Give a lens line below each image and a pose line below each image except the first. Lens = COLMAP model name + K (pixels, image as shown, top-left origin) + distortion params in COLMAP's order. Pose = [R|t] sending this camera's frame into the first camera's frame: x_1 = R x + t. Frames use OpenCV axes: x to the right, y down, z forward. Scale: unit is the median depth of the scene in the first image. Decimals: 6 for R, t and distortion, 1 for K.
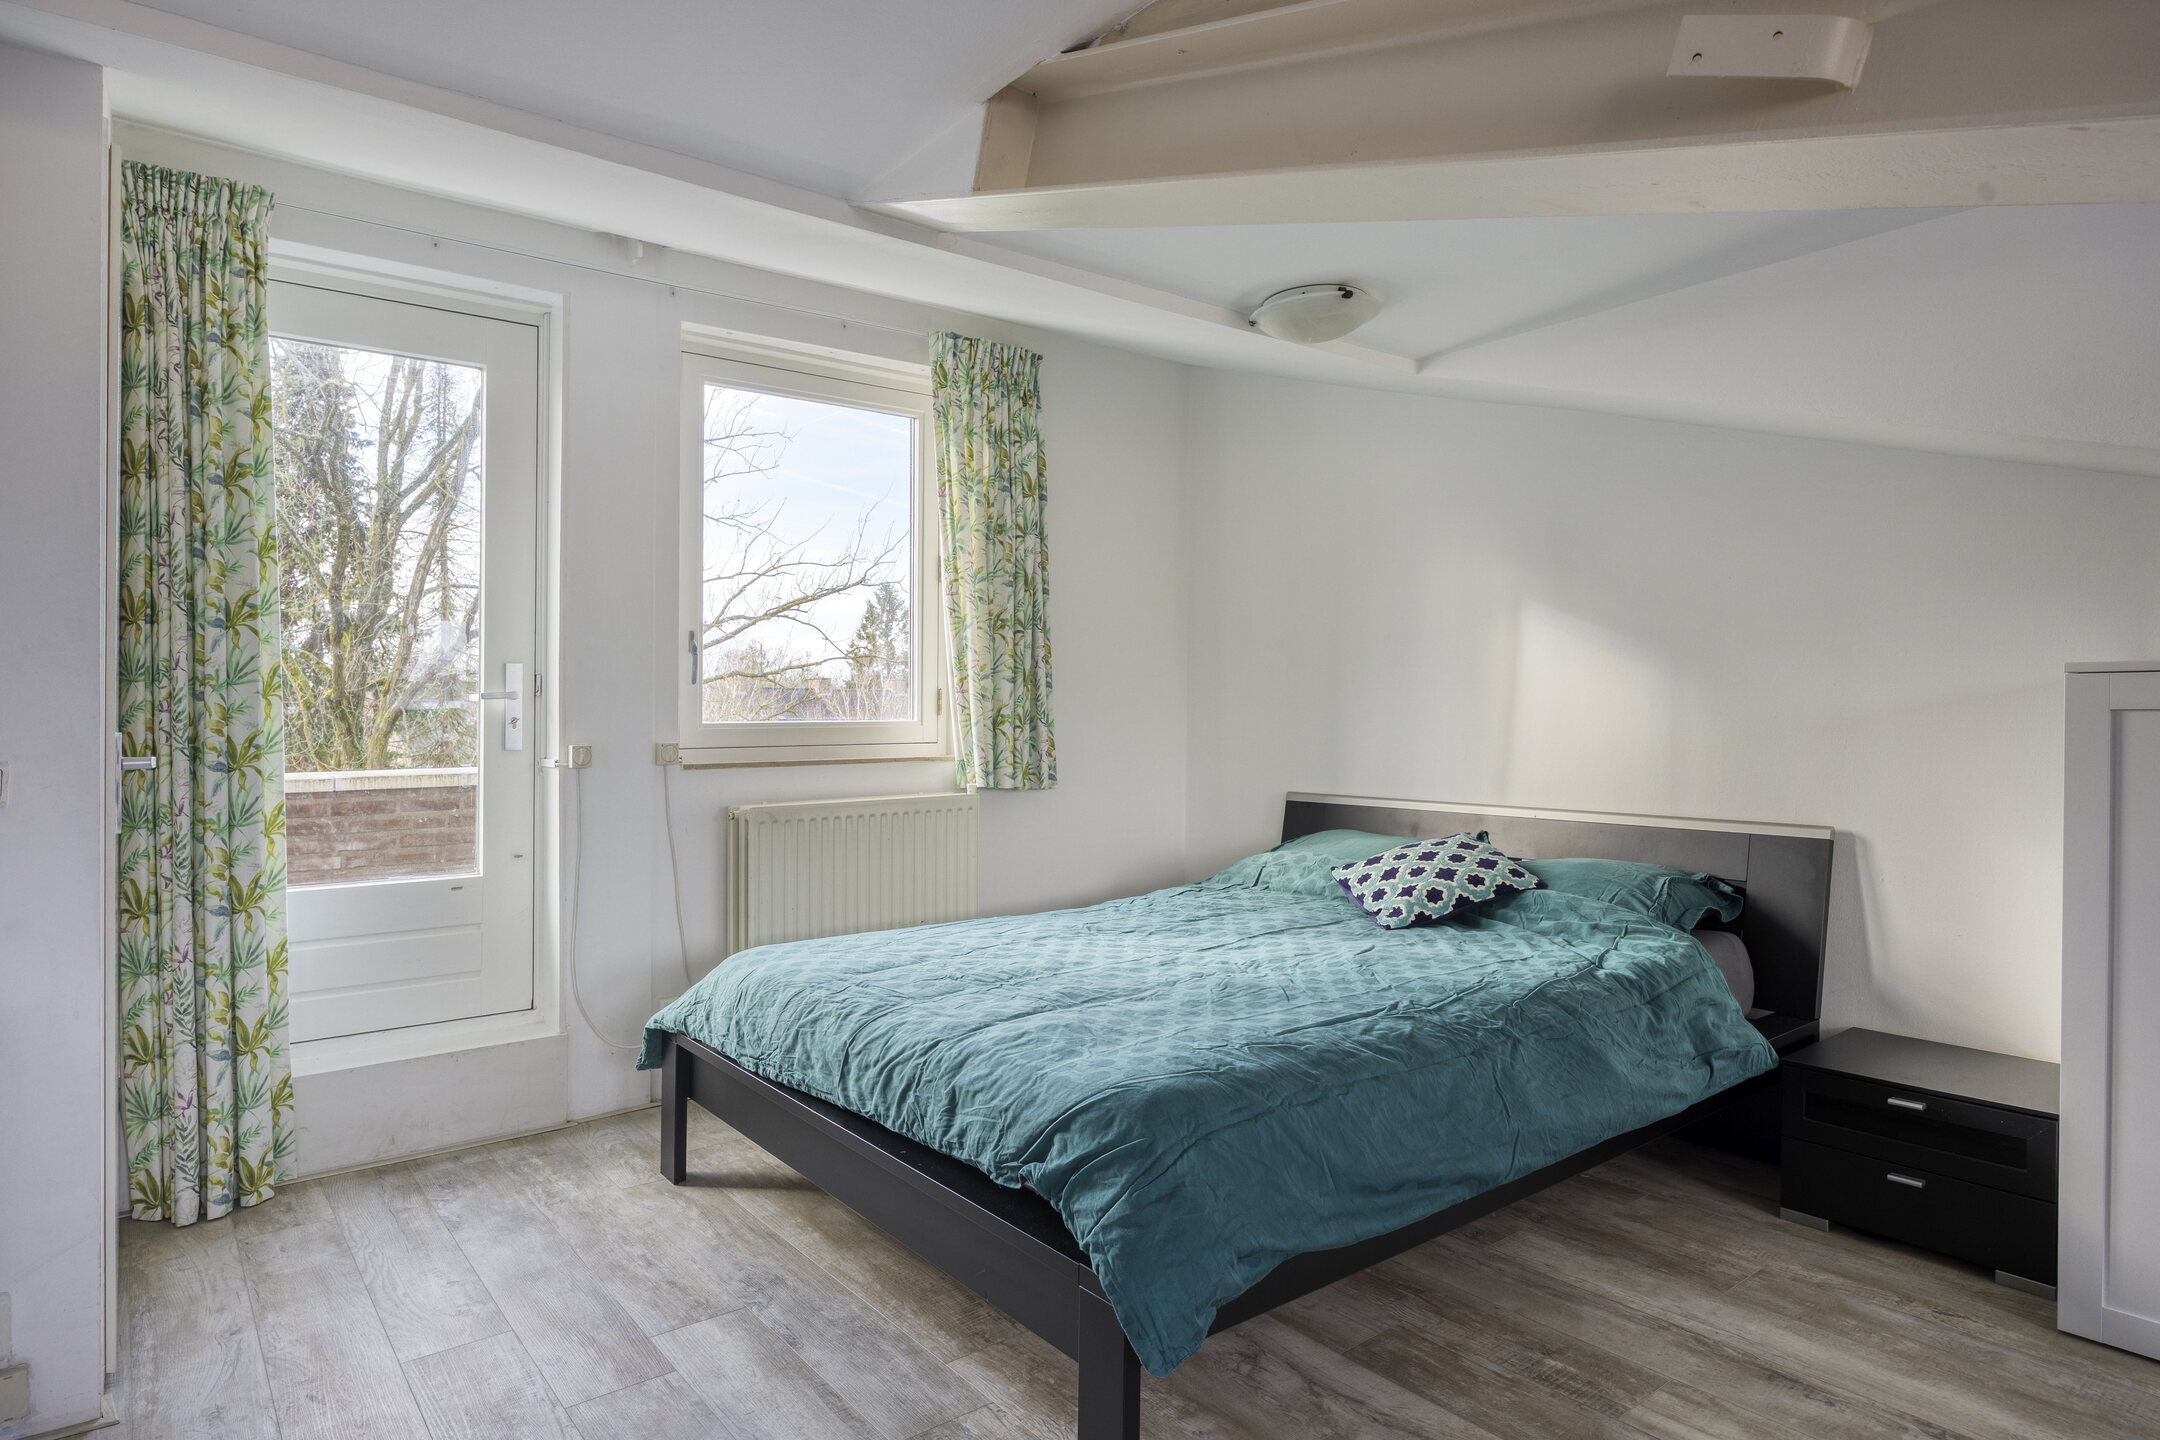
lens RADIAL K [[1224.1, 0, 1082.1], [0, 1224.1, 711.1], [0, 0, 1]] dist [-0.000322, -0.000015]
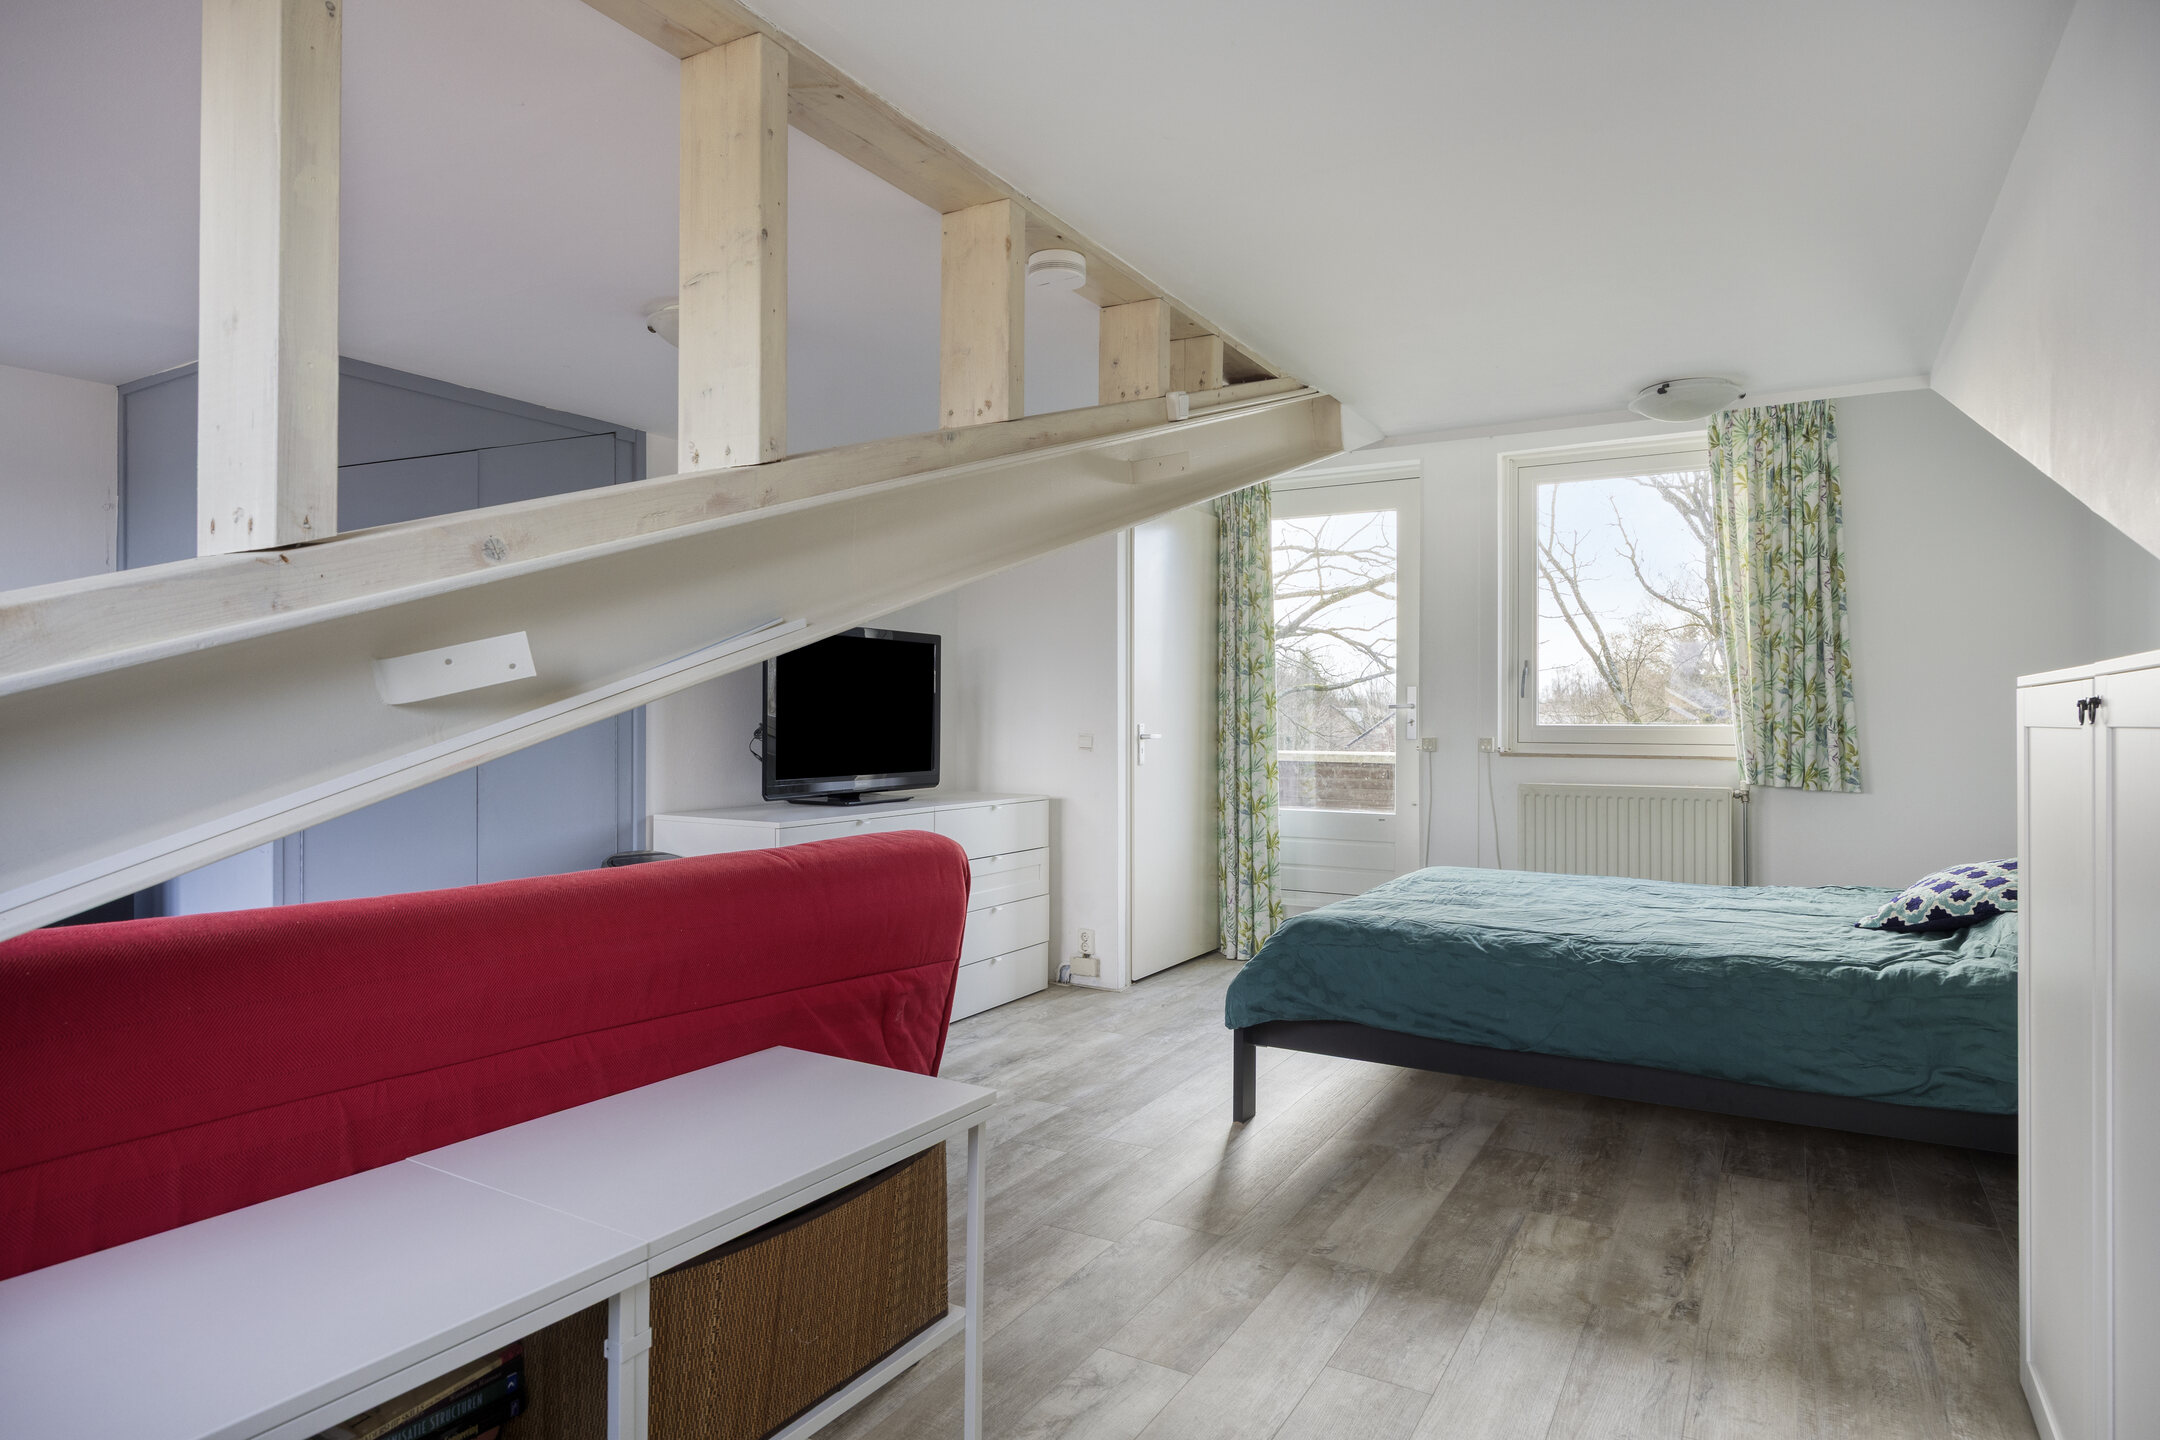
lens RADIAL K [[1224.7, 0, 1073.3], [0, 1224.7, 707.5], [0, 0, 1]] dist [-0.007078, -0.000155]
pose [[0.365371, 0.000909, -0.930862, 1.094694], [-0.004826, 0.999988, -0.000917, -0.009079], [0.930850, 0.004827, 0.365371, -0.022595]]
